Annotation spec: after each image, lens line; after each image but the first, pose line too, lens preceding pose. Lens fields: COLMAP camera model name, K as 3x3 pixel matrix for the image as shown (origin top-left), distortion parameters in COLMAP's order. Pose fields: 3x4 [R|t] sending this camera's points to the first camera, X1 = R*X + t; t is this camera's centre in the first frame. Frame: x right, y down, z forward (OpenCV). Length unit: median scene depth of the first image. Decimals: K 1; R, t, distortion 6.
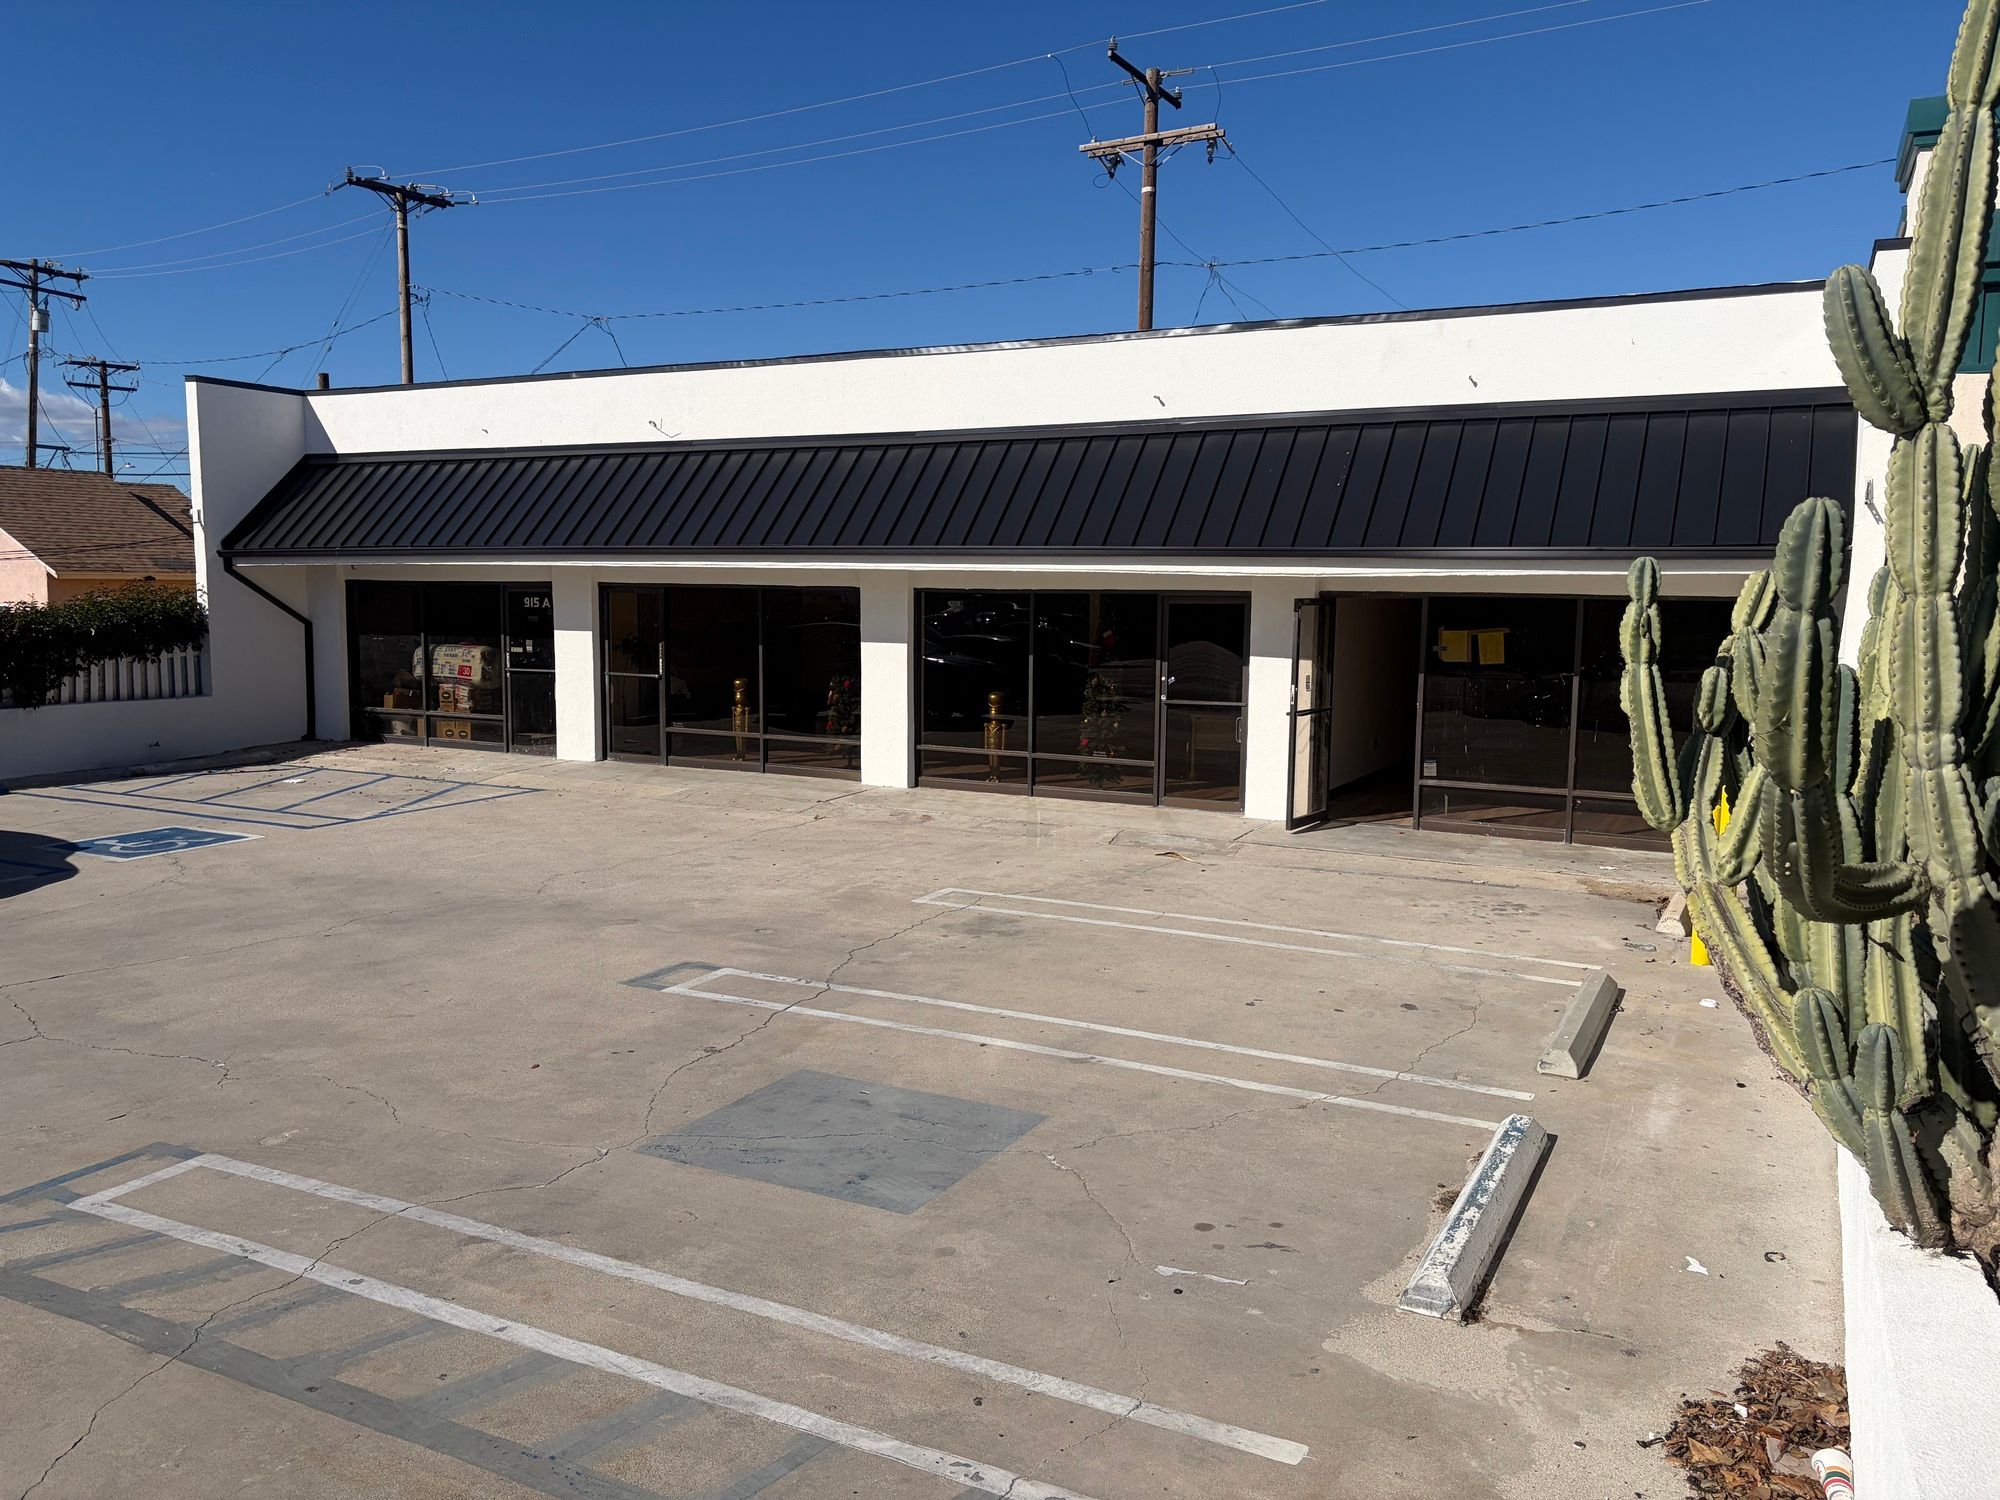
lens RADIAL K [[1507.3, 0, 1001.1], [0, 1507.3, 756.5], [0, 0, 1]] dist [0.021202, 0.006533]
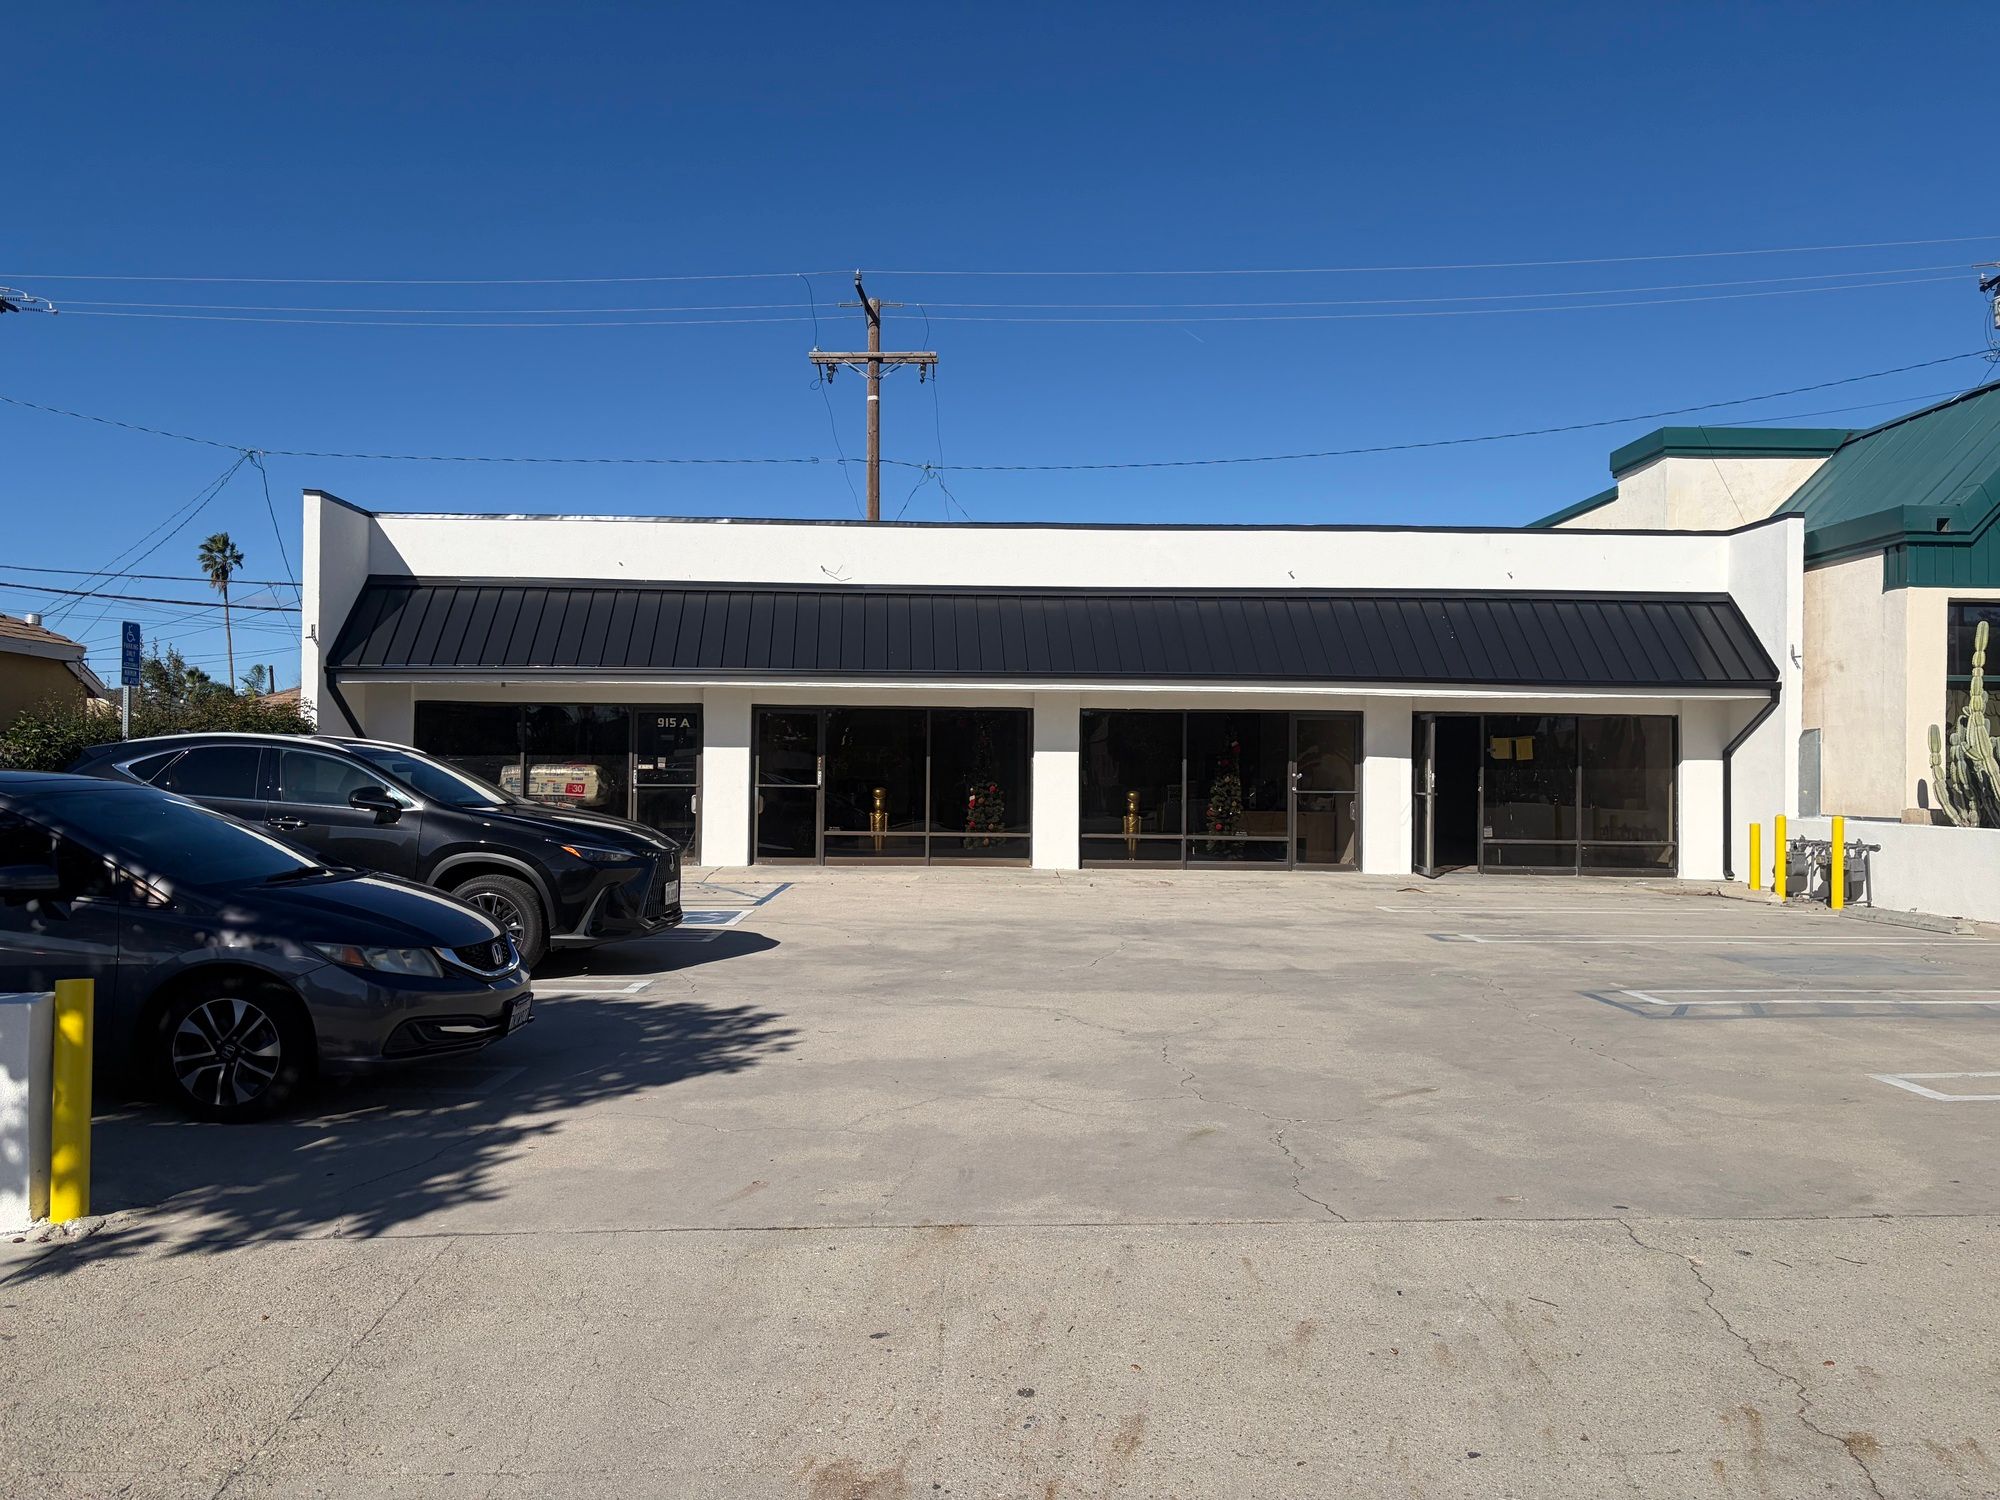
lens RADIAL K [[1523.6, 0, 1000.0], [0, 1523.6, 750.0], [0, 0, 1]] dist [0.103722, 0.000180]
pose [[0.880807, 0.007610, 0.473415, -0.634648], [0.052625, 0.992102, -0.113859, 0.056214], [-0.470543, 0.125201, 0.873450, -0.070171]]
